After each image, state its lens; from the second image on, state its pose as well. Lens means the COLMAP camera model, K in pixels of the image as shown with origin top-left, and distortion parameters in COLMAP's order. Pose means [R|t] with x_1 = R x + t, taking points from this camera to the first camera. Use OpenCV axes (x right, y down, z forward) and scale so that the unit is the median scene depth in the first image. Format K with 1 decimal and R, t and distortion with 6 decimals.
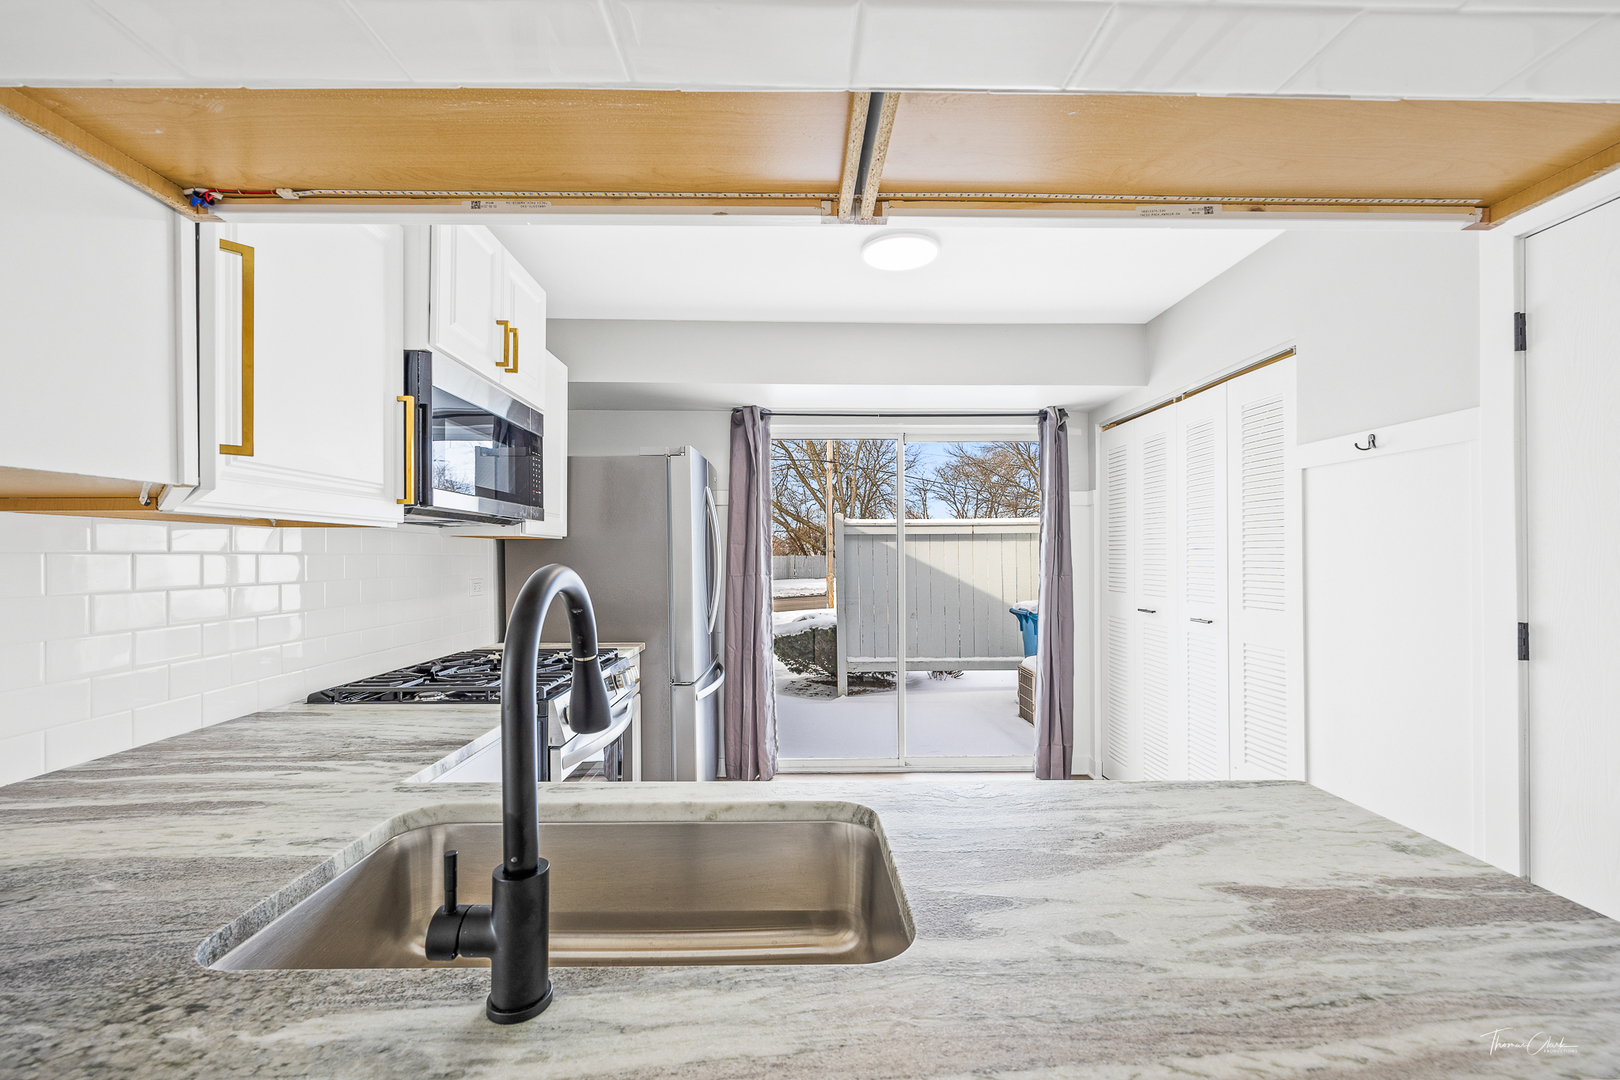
lens RADIAL K [[660.8, 0, 807.1], [0, 660.8, 554.8], [0, 0, 1]] dist [-0.001862, -0.000140]
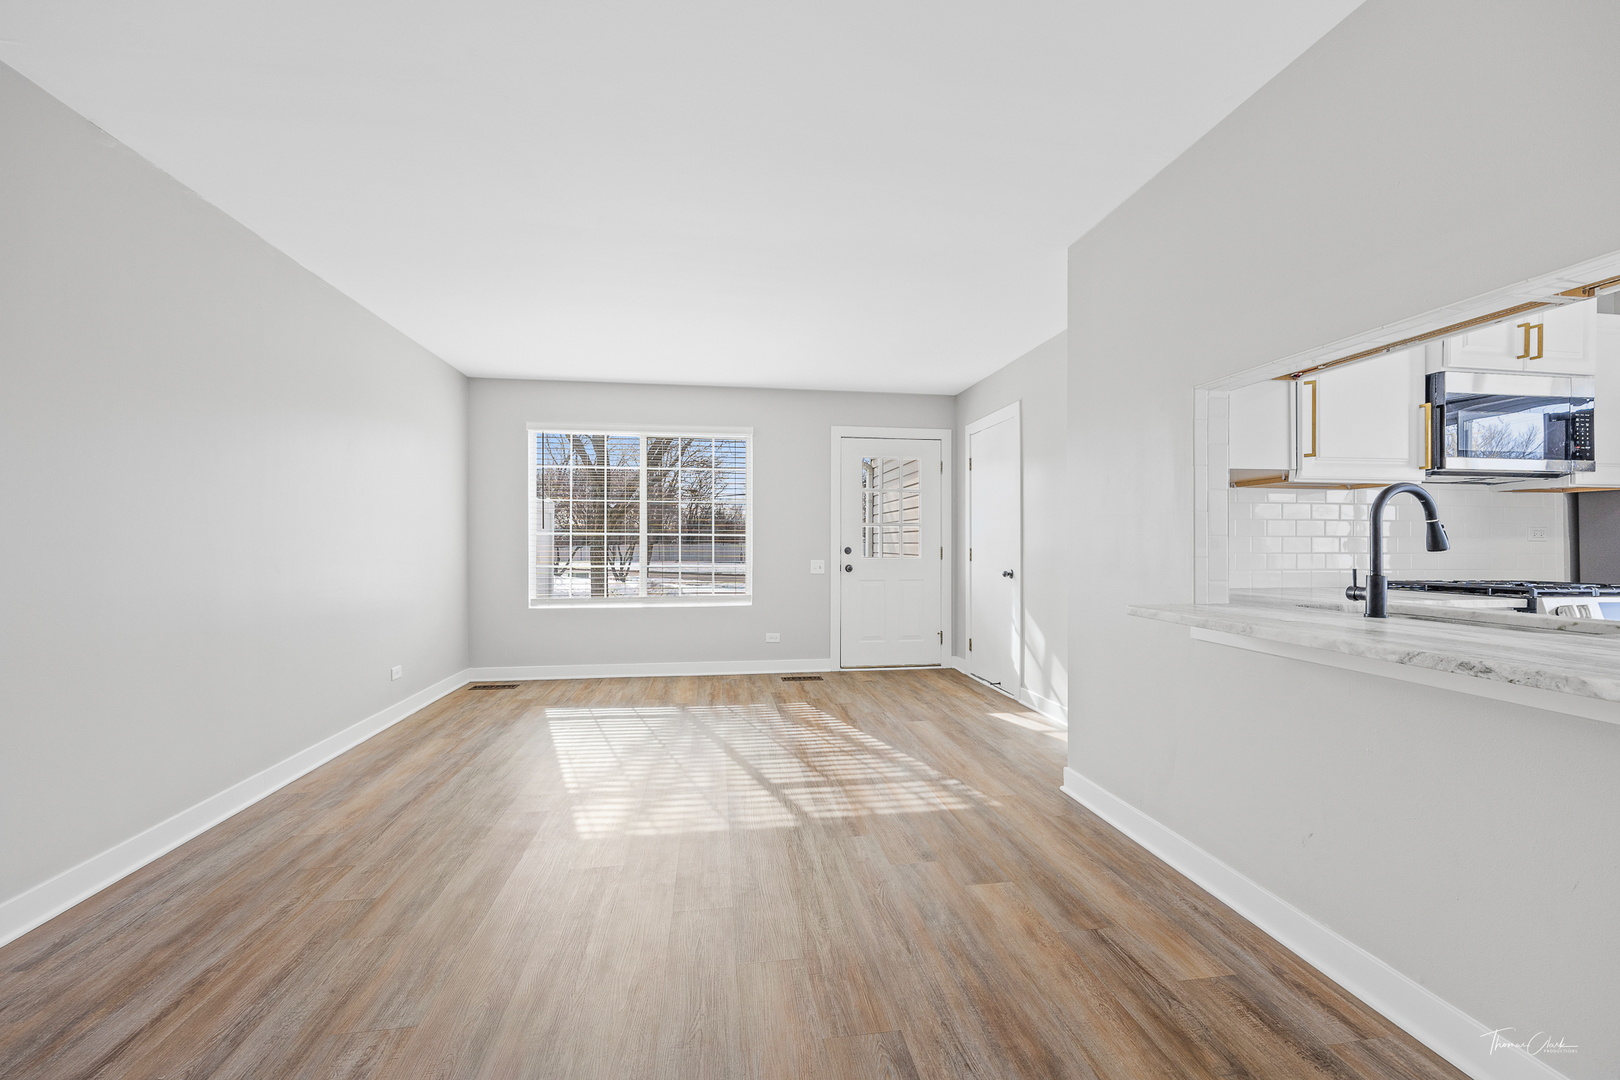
lens RADIAL K [[652.3, 0, 809.2], [0, 652.3, 545.7], [0, 0, 1]] dist [-0.002462, -0.000078]
pose [[0.129649, 0.003523, -0.991554, 0.761430], [0.000261, 0.999994, 0.003587, 0.102007], [0.991560, -0.000724, 0.129647, -0.695560]]
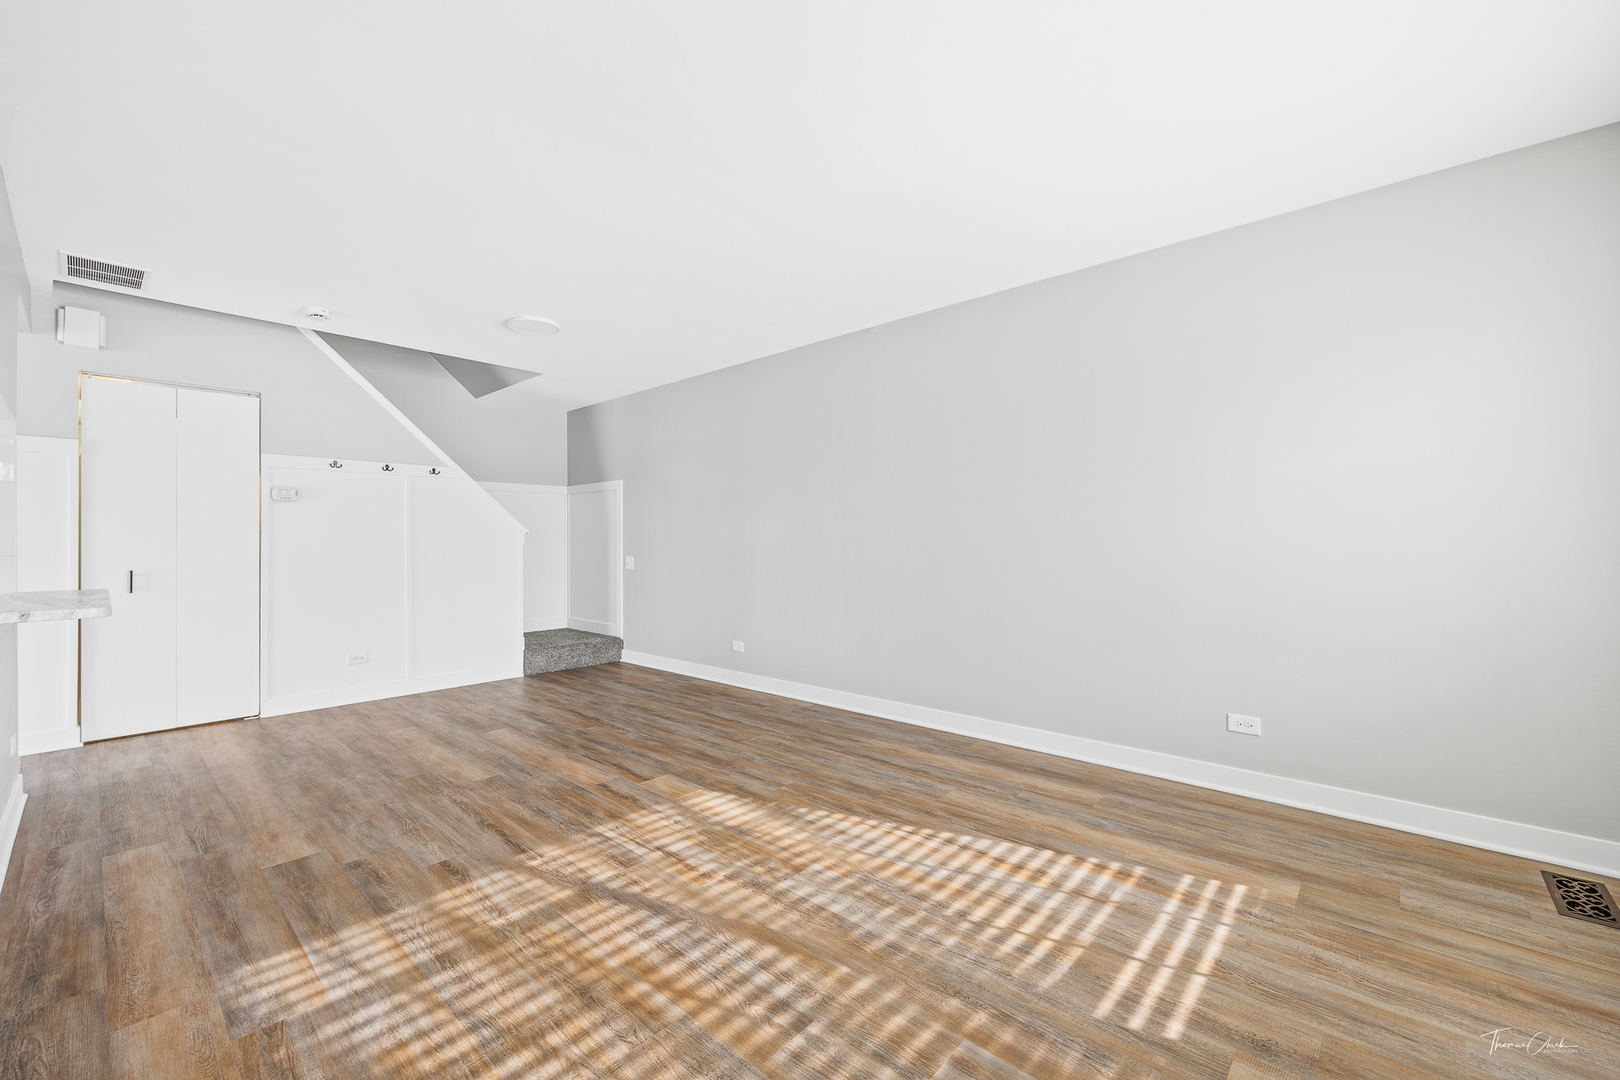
lens RADIAL K [[652.3, 0, 809.2], [0, 652.3, 545.7], [0, 0, 1]] dist [-0.002462, -0.000078]
pose [[-0.728960, -0.000354, 0.684556, -2.042555], [0.004801, 0.999973, 0.005631, 0.111946], [-0.684539, 0.007391, -0.728939, 0.030544]]
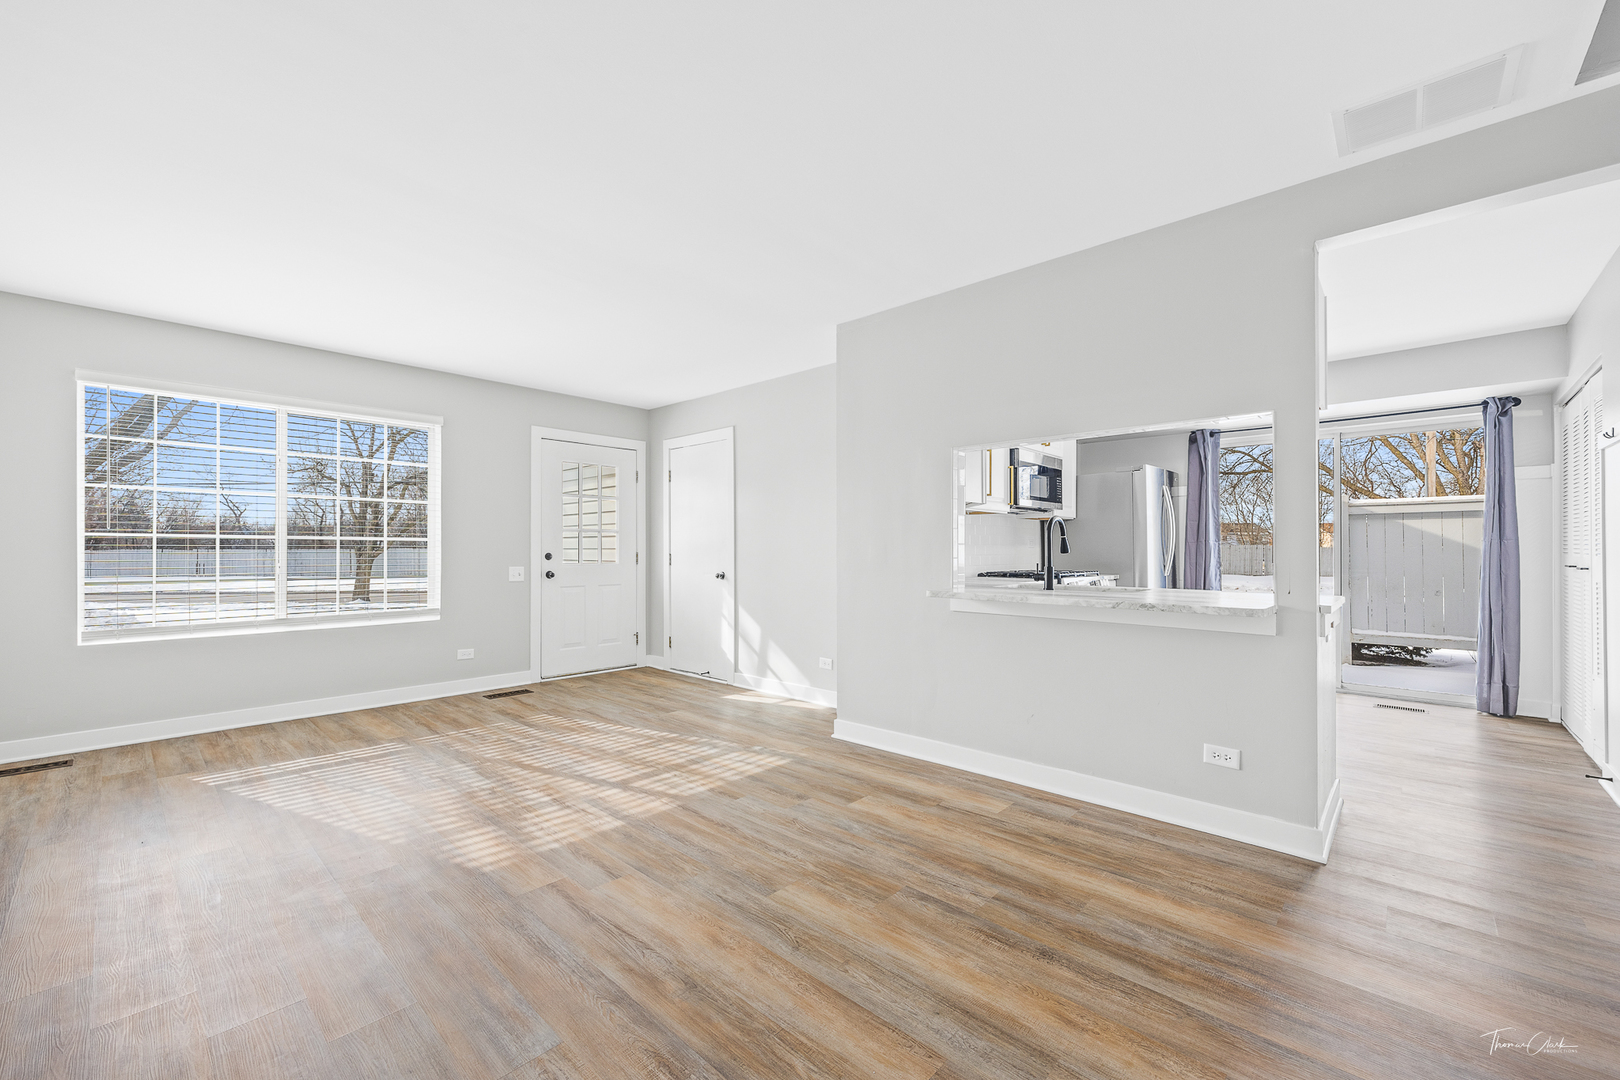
lens RADIAL K [[653.0, 0, 813.7], [0, 653.0, 550.9], [0, 0, 1]] dist [0.001260, 0.000105]
pose [[0.721308, 0.001875, -0.692612, 0.663107], [-0.000006, 0.999996, 0.002701, 0.102911], [0.692615, -0.001944, 0.721305, -1.475861]]
